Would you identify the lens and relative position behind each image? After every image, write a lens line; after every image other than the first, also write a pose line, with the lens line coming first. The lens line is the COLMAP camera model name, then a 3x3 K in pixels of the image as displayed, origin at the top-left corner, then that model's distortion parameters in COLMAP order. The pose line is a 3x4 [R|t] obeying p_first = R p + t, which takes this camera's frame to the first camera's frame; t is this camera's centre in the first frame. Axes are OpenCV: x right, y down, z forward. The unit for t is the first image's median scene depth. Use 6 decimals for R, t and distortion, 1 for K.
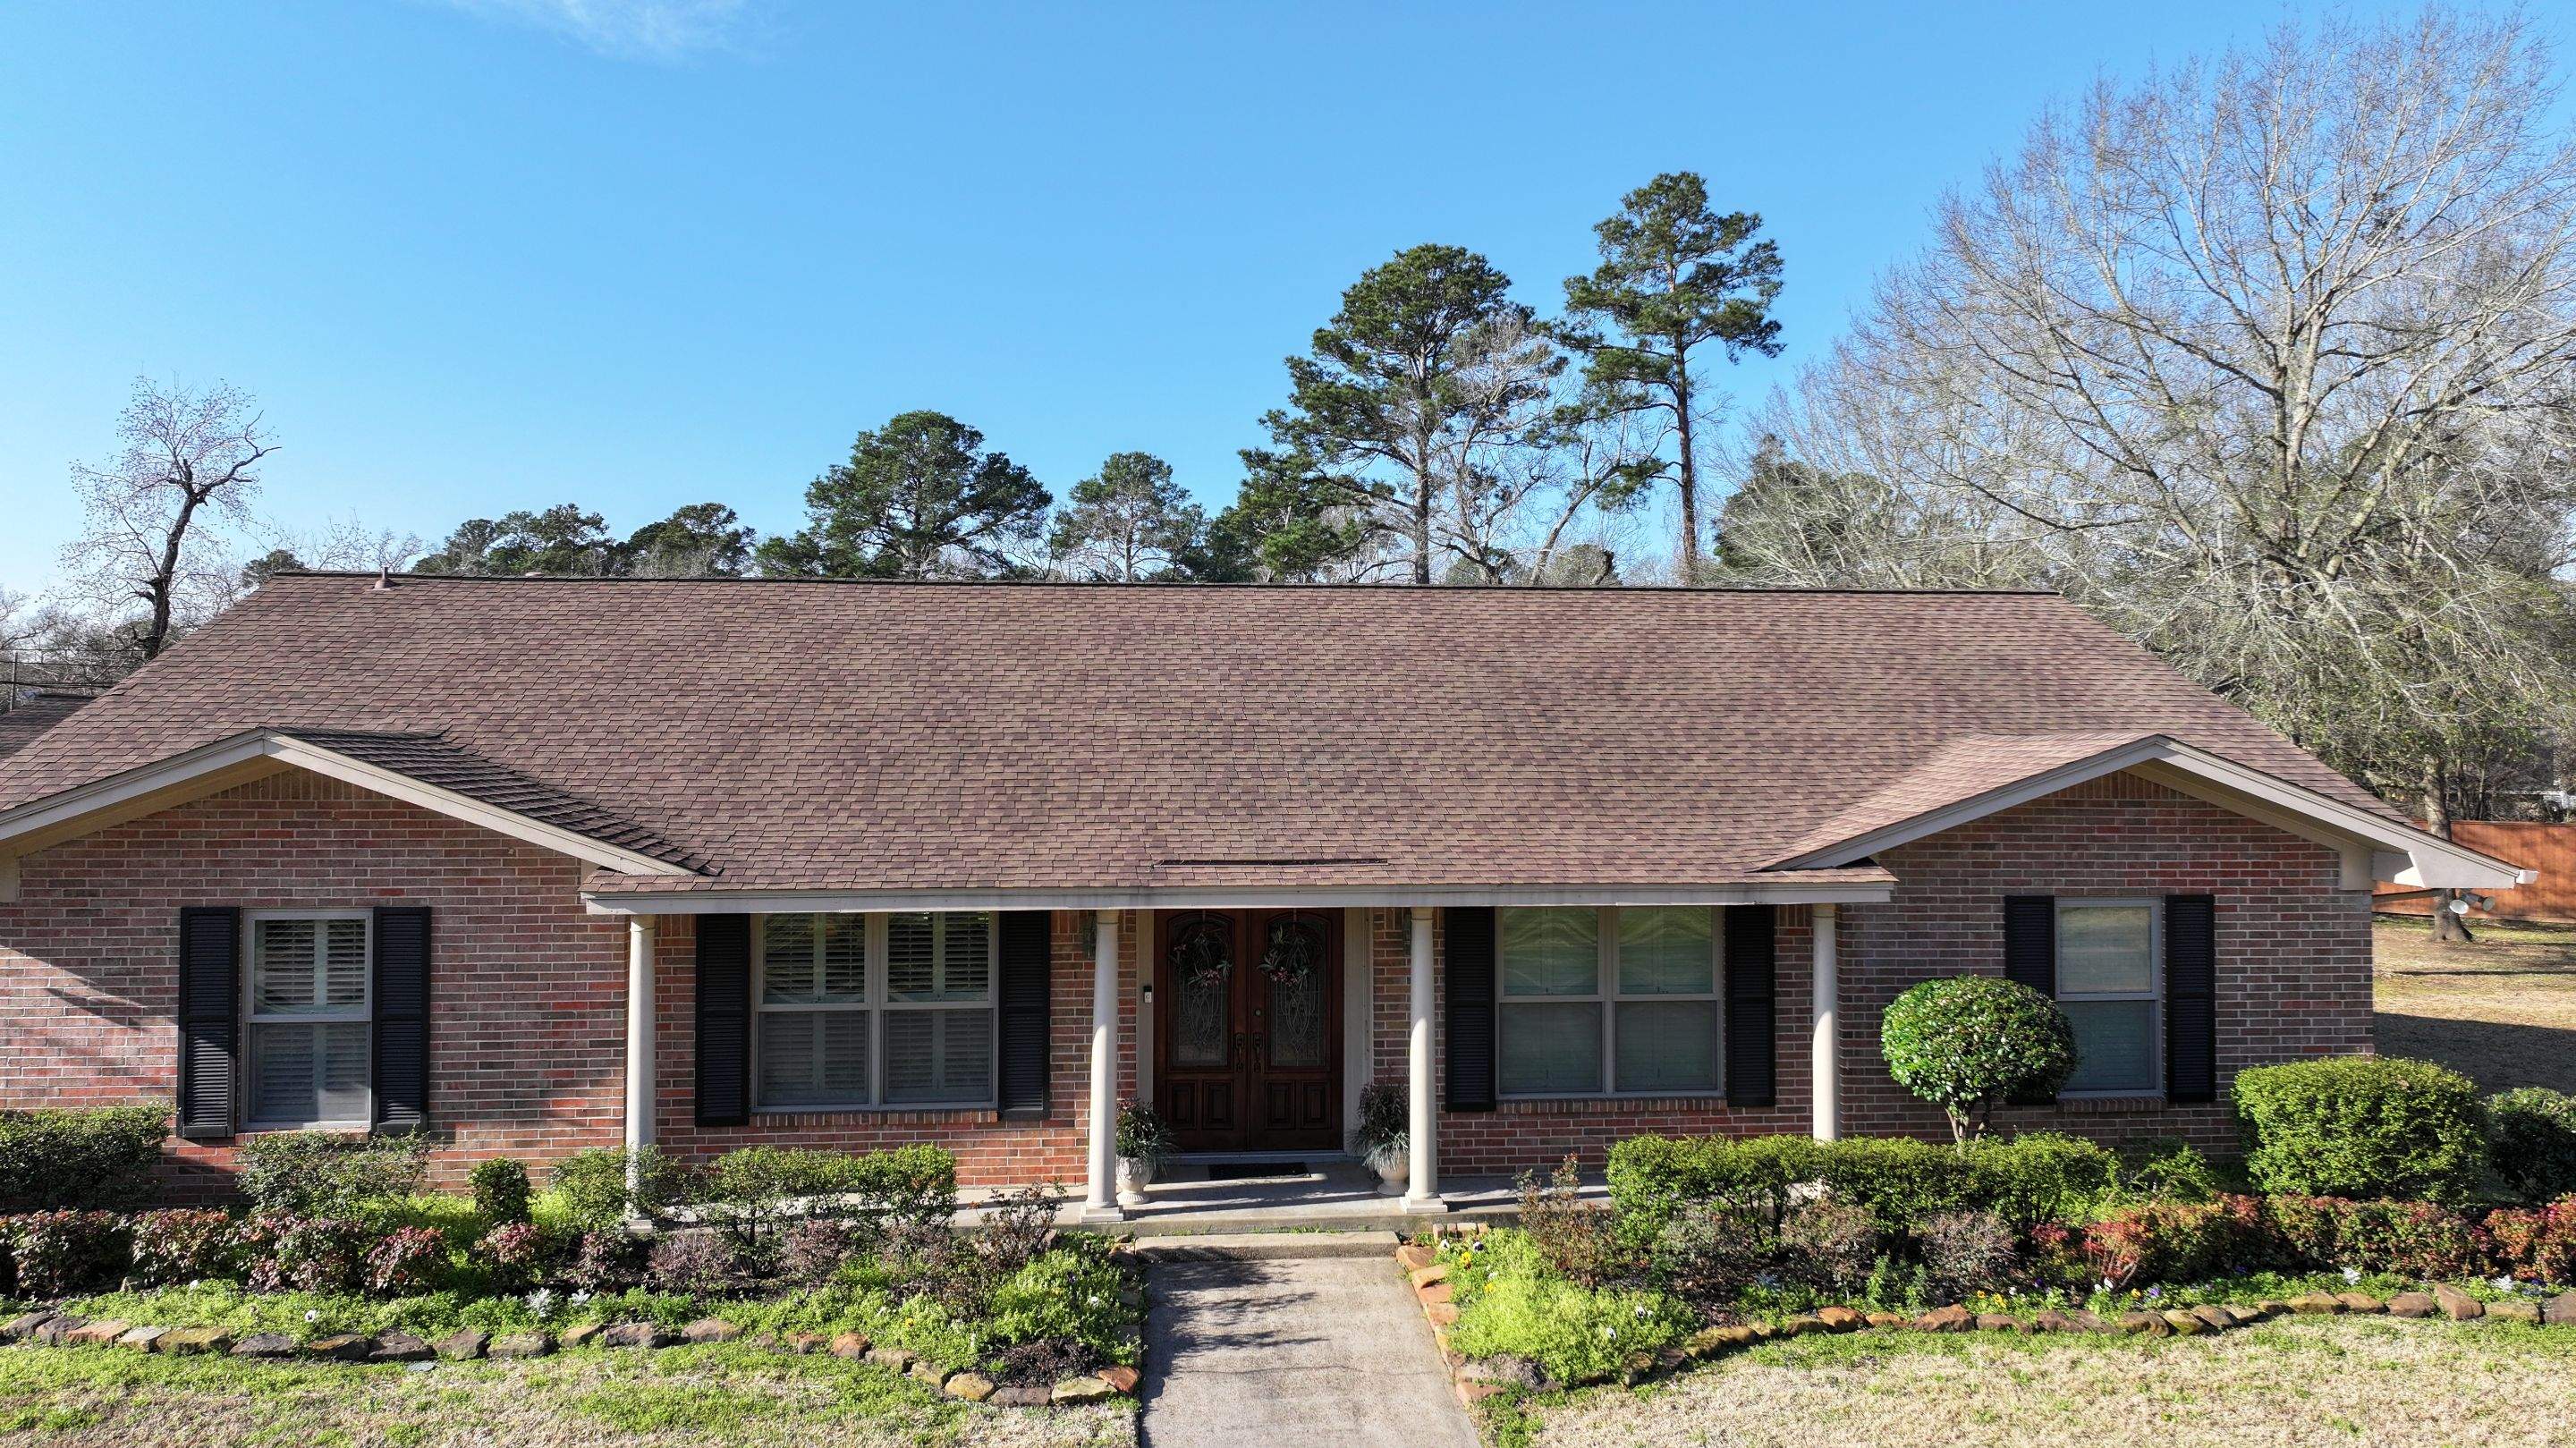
lens RADIAL K [[1799.4, 0, 1294.3], [0, 1799.4, 716.0], [0, 0, 1]] dist [-0.013912, 0.027423]
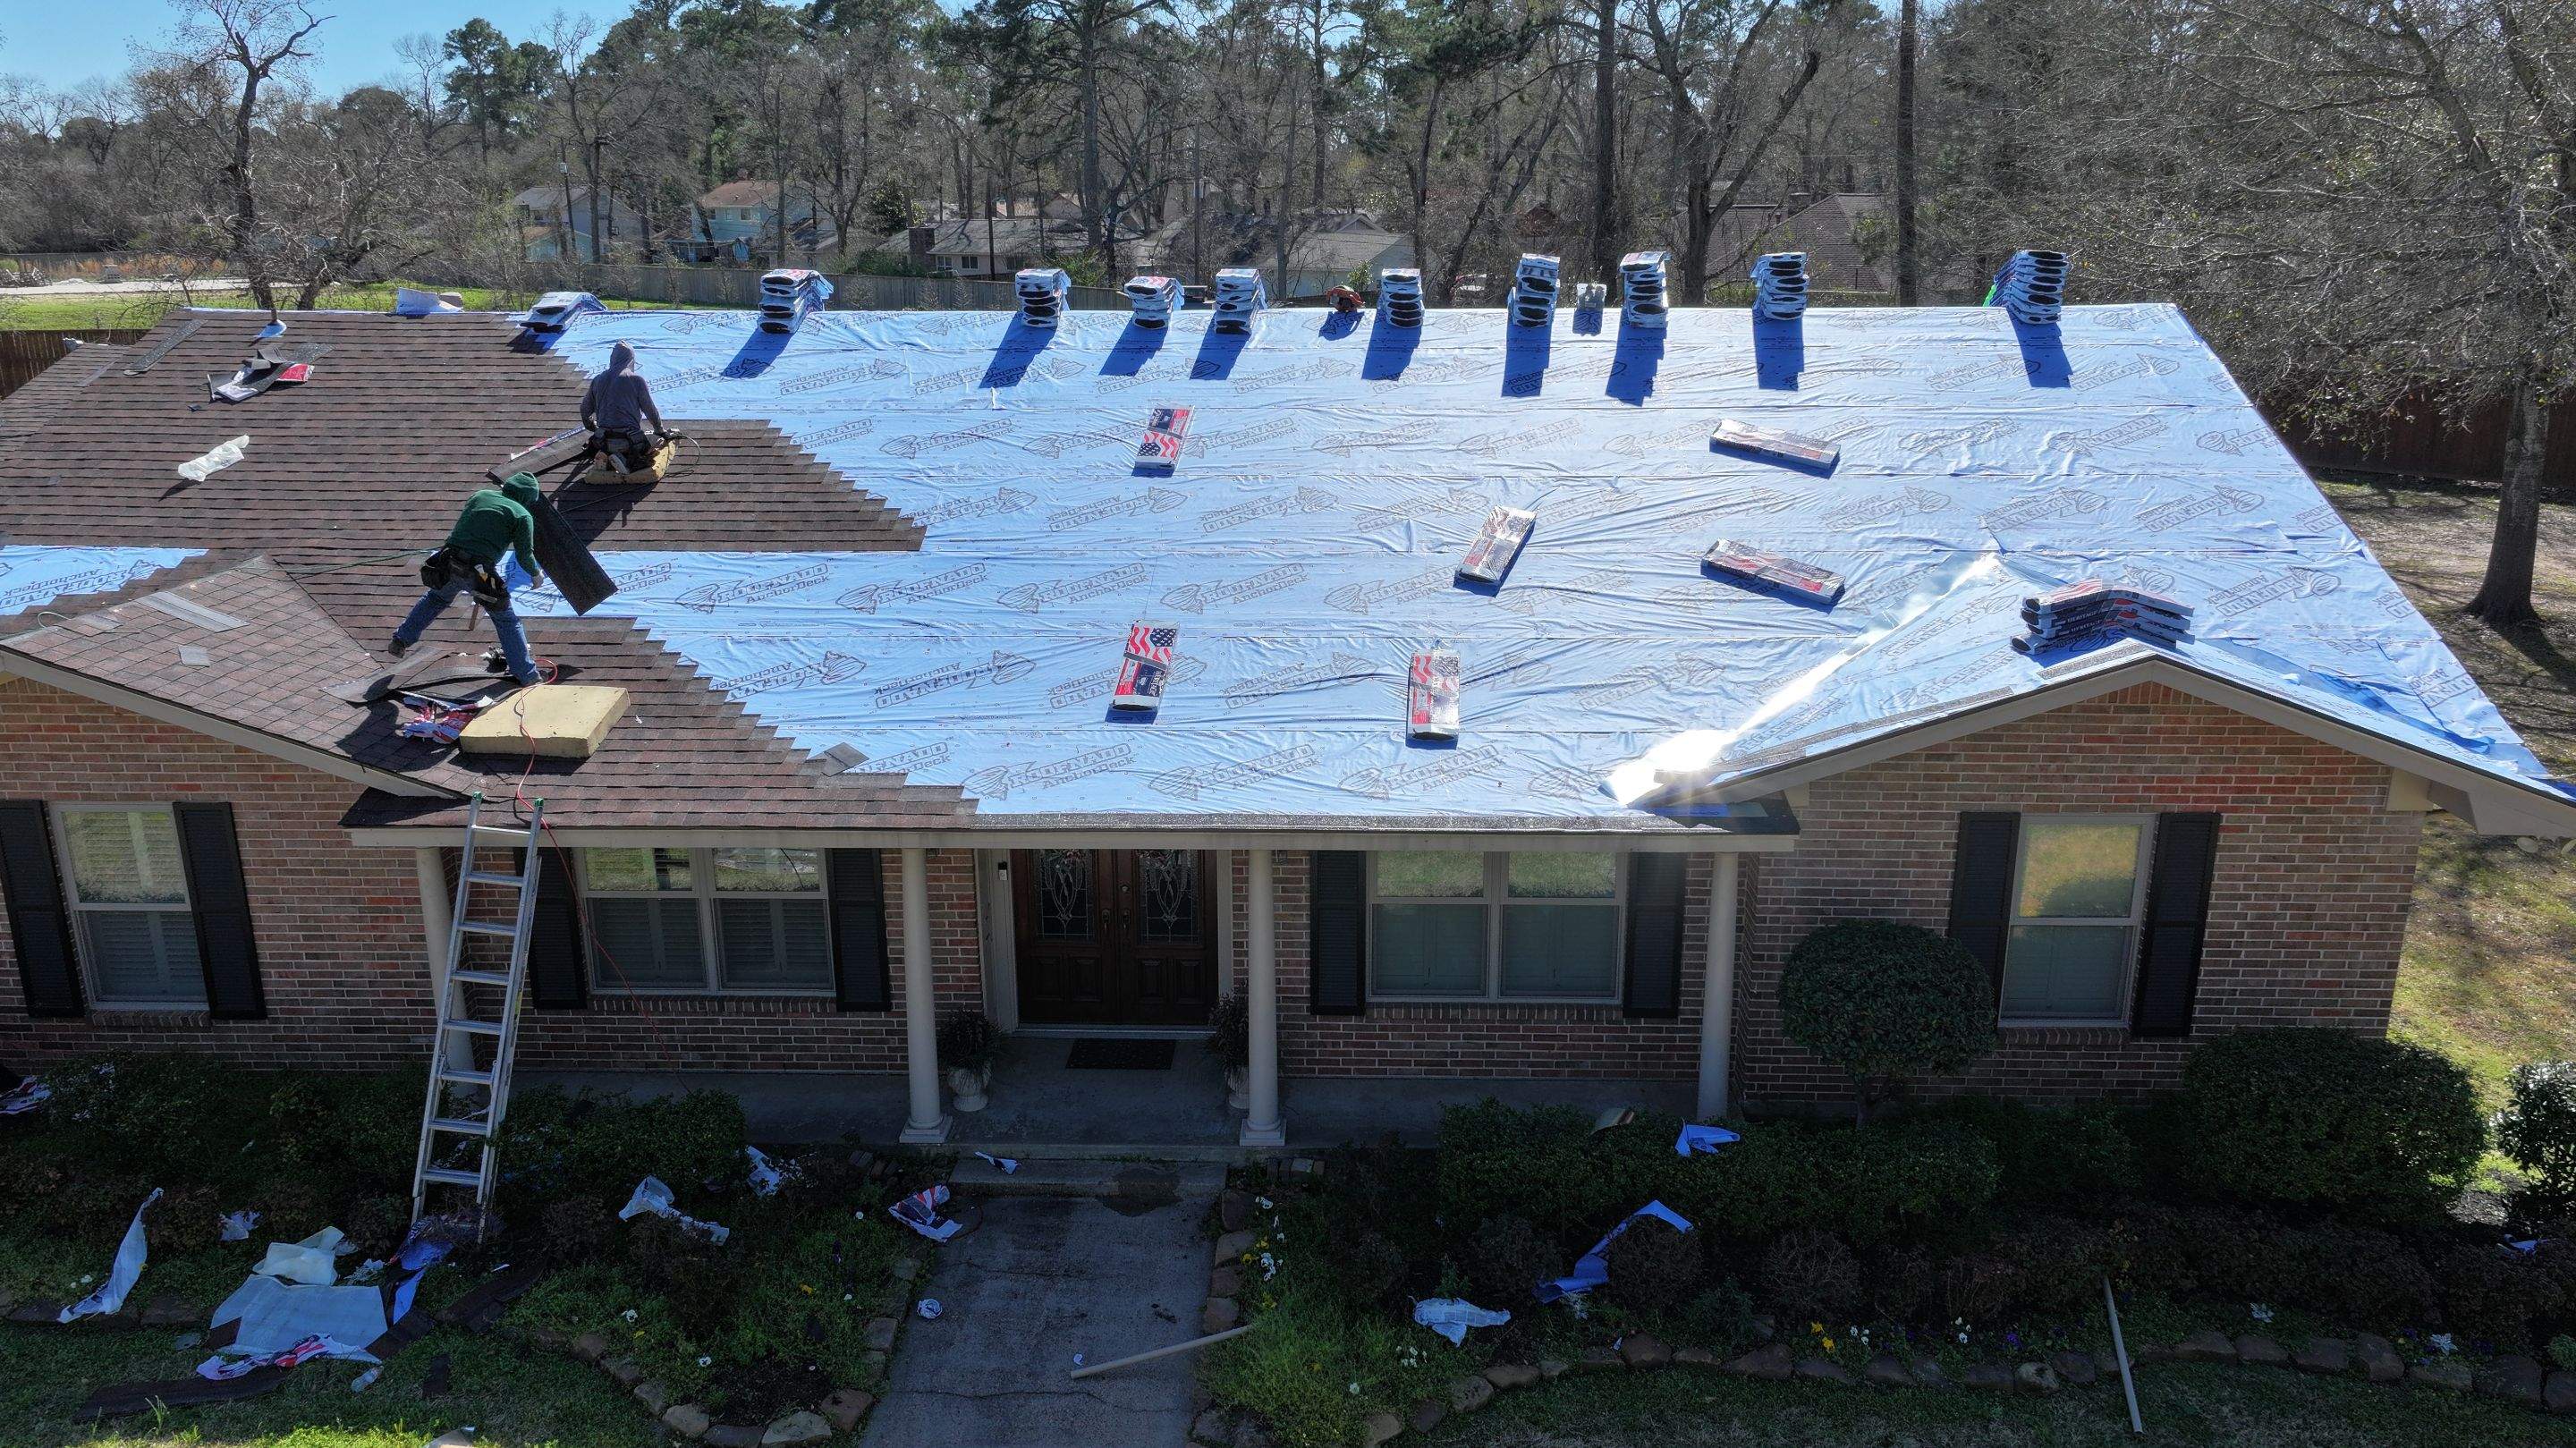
lens RADIAL K [[1799.4, 0, 1294.3], [0, 1799.4, 716.0], [0, 0, 1]] dist [-0.013912, 0.027423]
pose [[0.992368, 0.027937, -0.120107, 0.181784], [0.008466, 0.956265, 0.292379, -0.197219], [0.123022, -0.291164, 0.948730, 0.160862]]
